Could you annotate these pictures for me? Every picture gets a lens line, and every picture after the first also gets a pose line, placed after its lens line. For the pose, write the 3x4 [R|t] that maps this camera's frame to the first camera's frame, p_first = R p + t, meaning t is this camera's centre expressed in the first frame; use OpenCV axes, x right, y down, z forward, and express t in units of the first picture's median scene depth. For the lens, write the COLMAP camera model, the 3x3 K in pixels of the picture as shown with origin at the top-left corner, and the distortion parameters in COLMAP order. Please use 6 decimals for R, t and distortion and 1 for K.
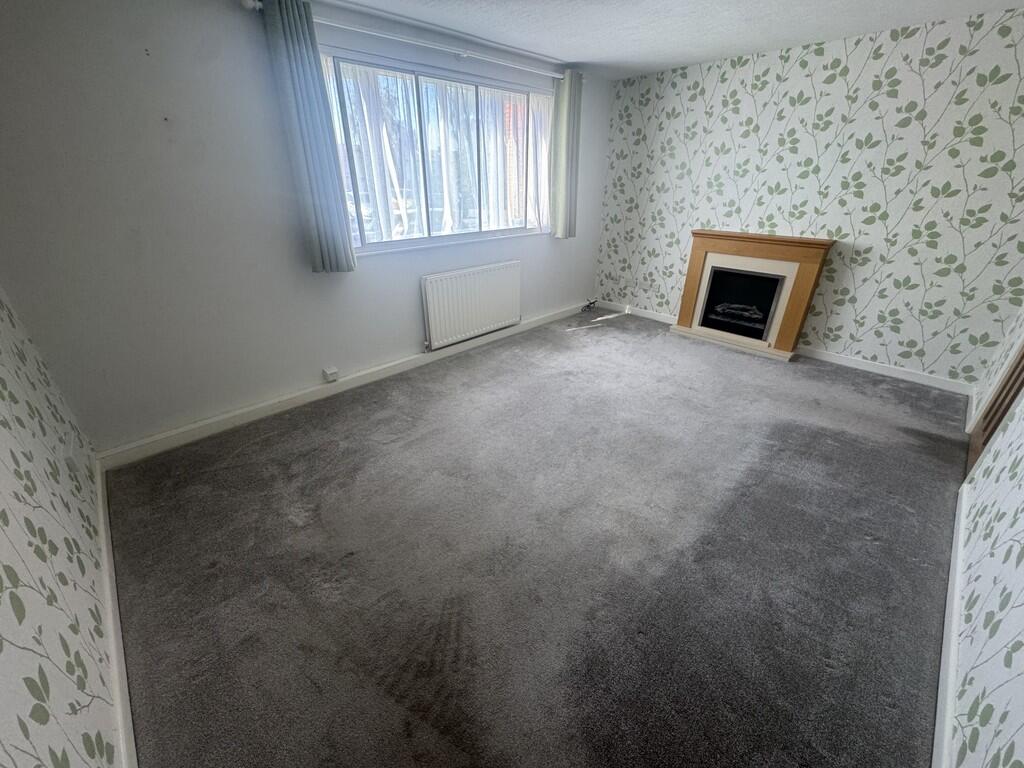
lens RADIAL K [[408.3, 0, 509.4], [0, 408.3, 384.0], [0, 0, 1]] dist [0.000655, 0.000304]
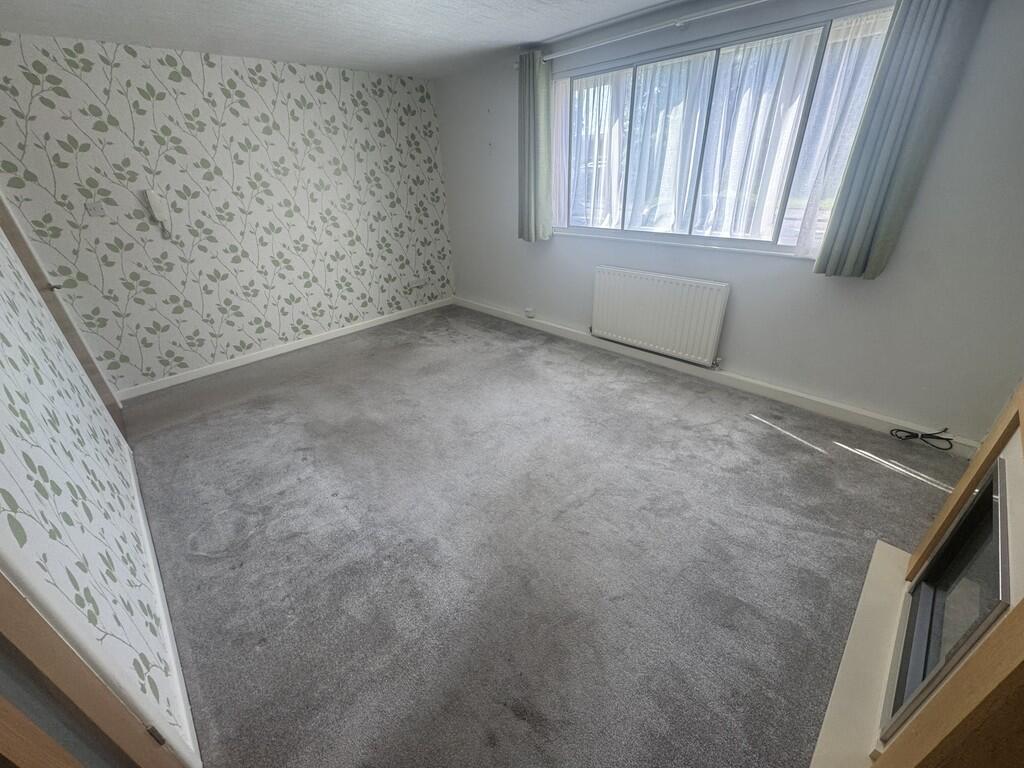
lens RADIAL K [[410.0, 0, 517.3], [0, 410.0, 387.5], [0, 0, 1]] dist [-0.000624, 0.000109]
pose [[0.009806, 0.465039, -0.885236, 0.778085], [-0.419955, 0.805337, 0.418414, -0.321738], [0.907492, 0.367656, 0.203193, 0.627314]]
